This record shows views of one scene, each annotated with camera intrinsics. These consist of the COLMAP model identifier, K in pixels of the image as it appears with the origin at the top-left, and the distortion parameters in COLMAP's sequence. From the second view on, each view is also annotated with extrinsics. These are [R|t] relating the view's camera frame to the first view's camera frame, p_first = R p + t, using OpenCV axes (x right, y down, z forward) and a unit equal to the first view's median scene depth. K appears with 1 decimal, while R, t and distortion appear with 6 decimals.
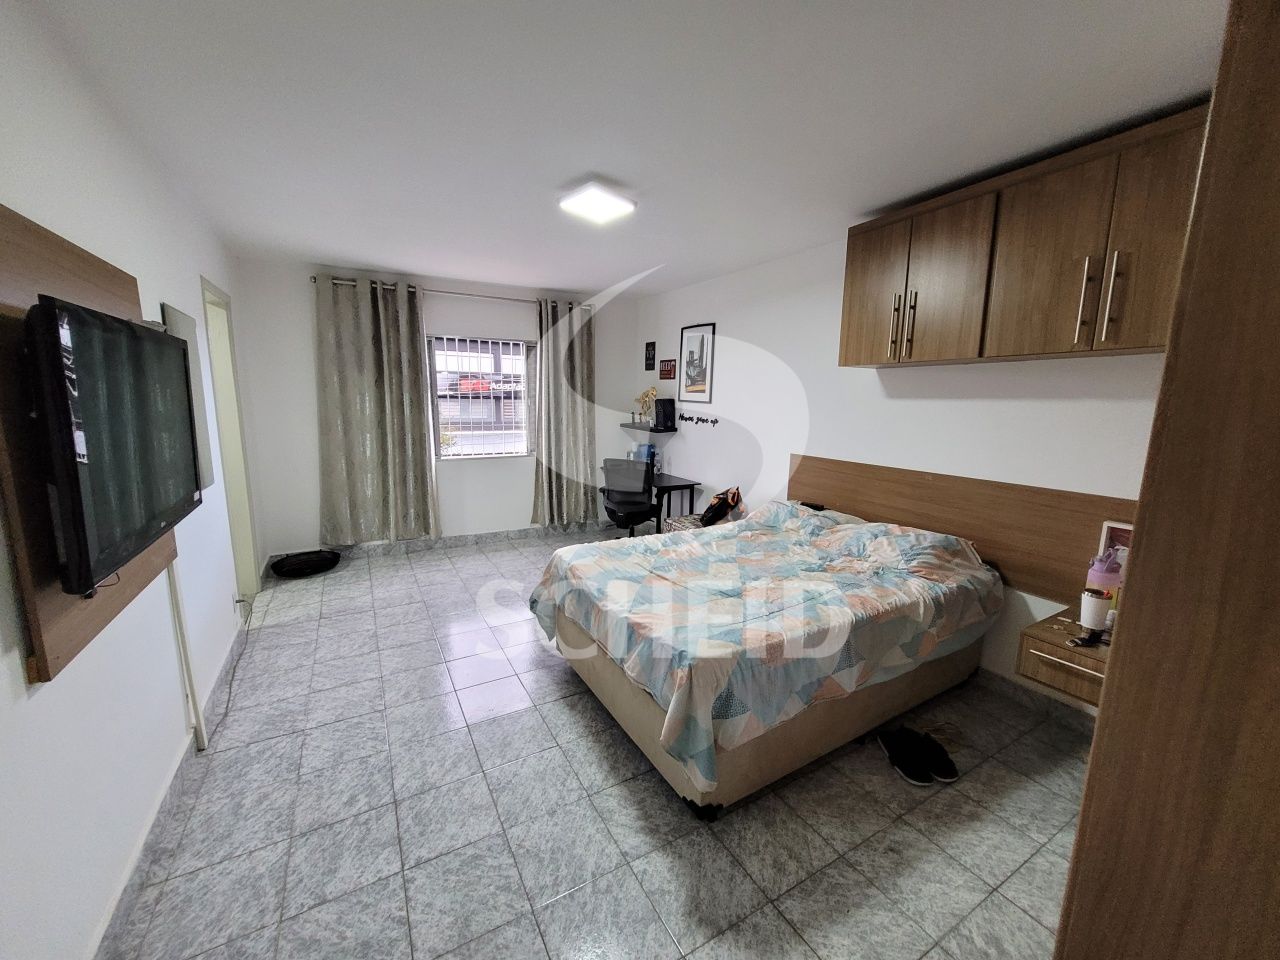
lens RADIAL K [[504.9, 0, 646.0], [0, 504.9, 479.2], [0, 0, 1]] dist [0.000299, -0.000029]
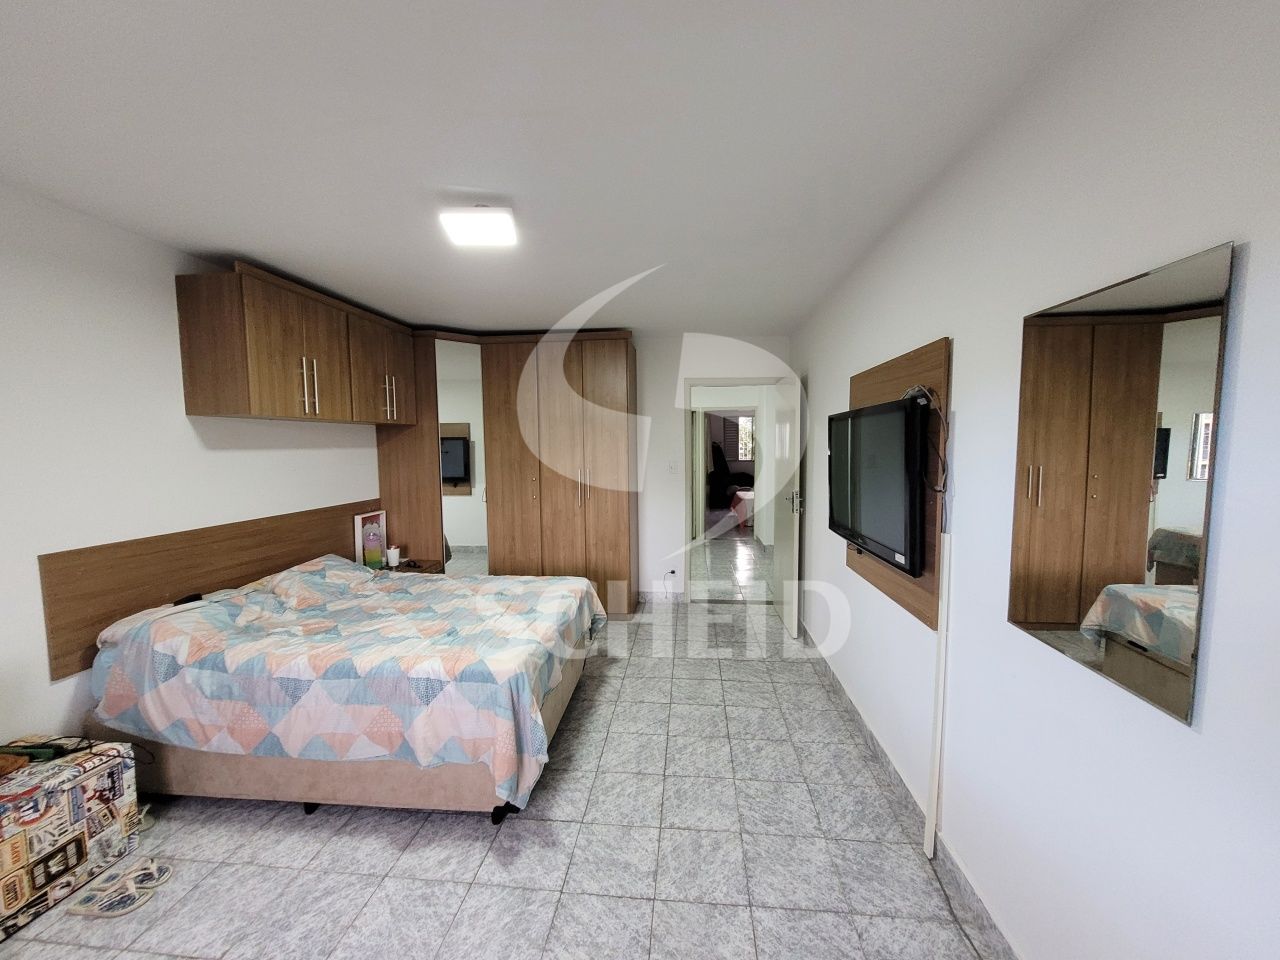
lens RADIAL K [[486.6, 0, 665.9], [0, 486.6, 462.7], [0, 0, 1]] dist [-0.022466, -0.000085]
pose [[-0.837430, -0.027176, 0.545869, -0.955032], [0.082619, 0.980991, 0.175588, -0.319925], [-0.540264, 0.192142, -0.819266, 1.841869]]
